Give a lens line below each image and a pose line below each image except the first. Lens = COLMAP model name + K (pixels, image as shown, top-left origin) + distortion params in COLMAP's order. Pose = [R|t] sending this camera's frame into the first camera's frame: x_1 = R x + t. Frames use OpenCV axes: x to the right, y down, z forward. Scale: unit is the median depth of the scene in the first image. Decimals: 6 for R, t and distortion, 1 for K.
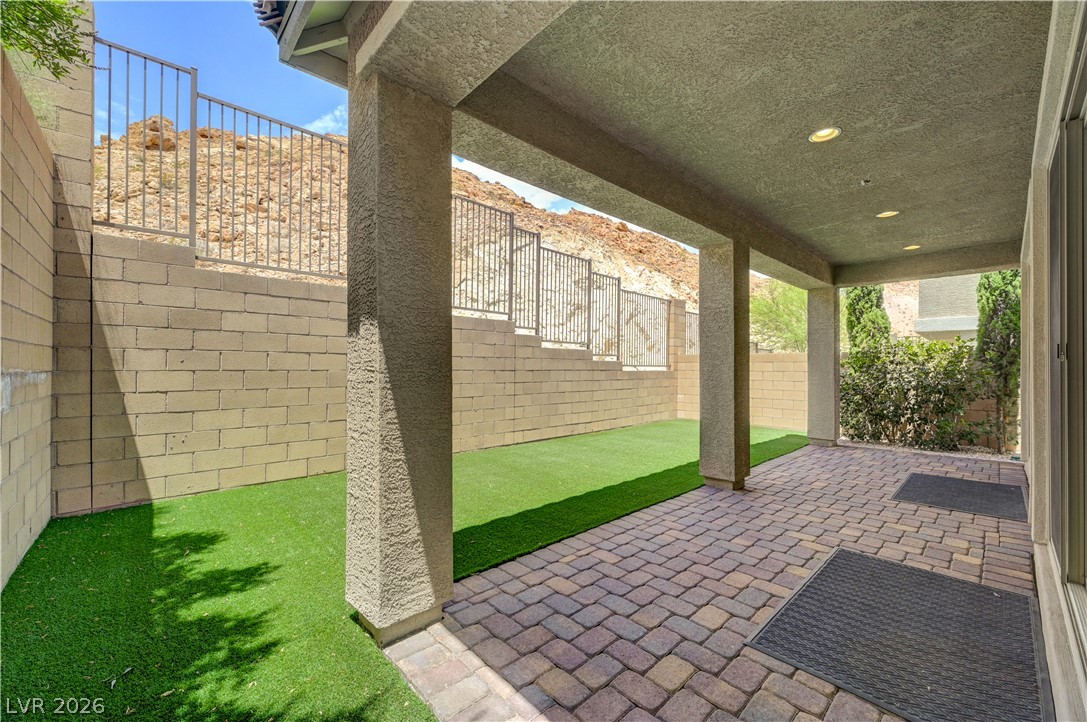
lens RADIAL K [[429.4, 0, 545.9], [0, 429.4, 363.8], [0, 0, 1]] dist [-0.000303, -0.000027]
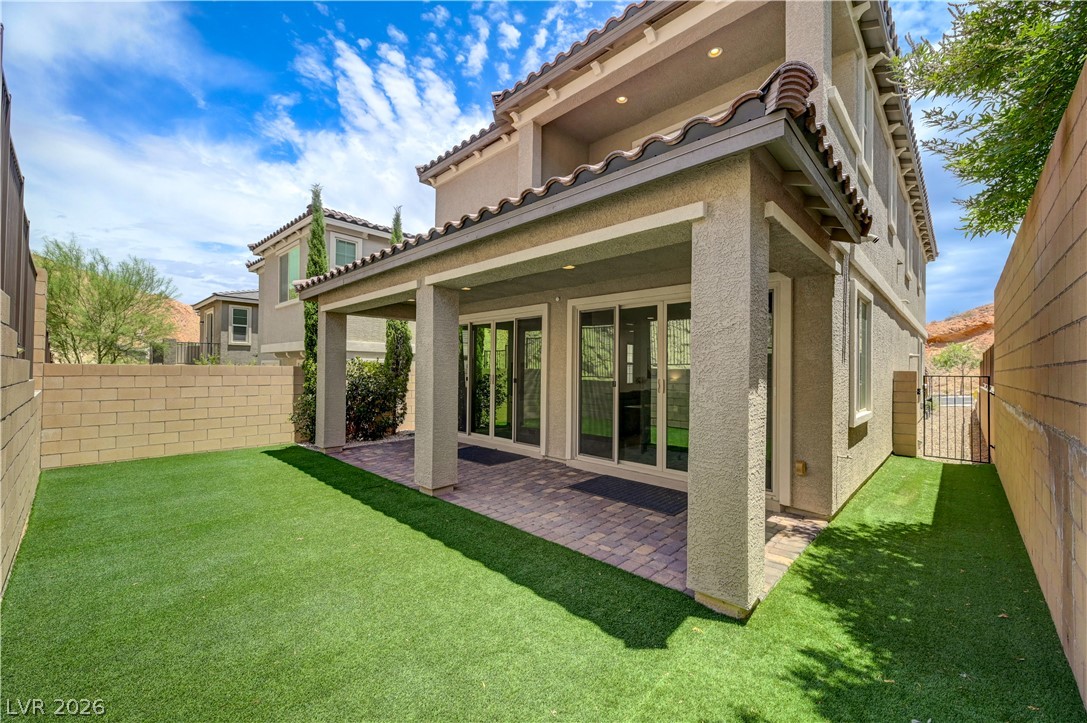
lens RADIAL K [[429.4, 0, 545.9], [0, 429.4, 364.3], [0, 0, 1]] dist [-0.000303, -0.000027]
pose [[-0.052771, 0.005595, 0.998591, -0.509240], [-0.015140, 0.999865, -0.006402, -0.041538], [-0.998492, -0.015456, -0.052679, 0.505615]]
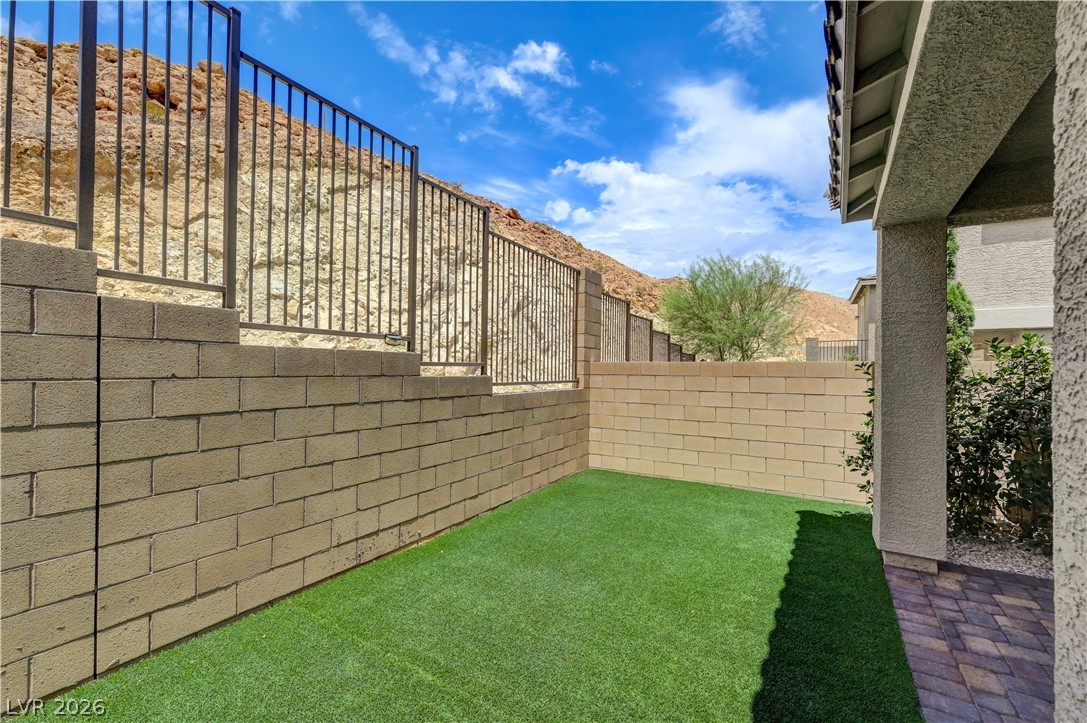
lens RADIAL K [[445.0, 0, 544.5], [0, 445.0, 368.4], [0, 0, 1]] dist [0.002388, 0.000446]
pose [[0.971062, 0.001091, 0.238825, 0.148337], [-0.002374, 0.999984, 0.005082, -0.023326], [-0.238815, -0.005502, 0.971049, 0.630892]]
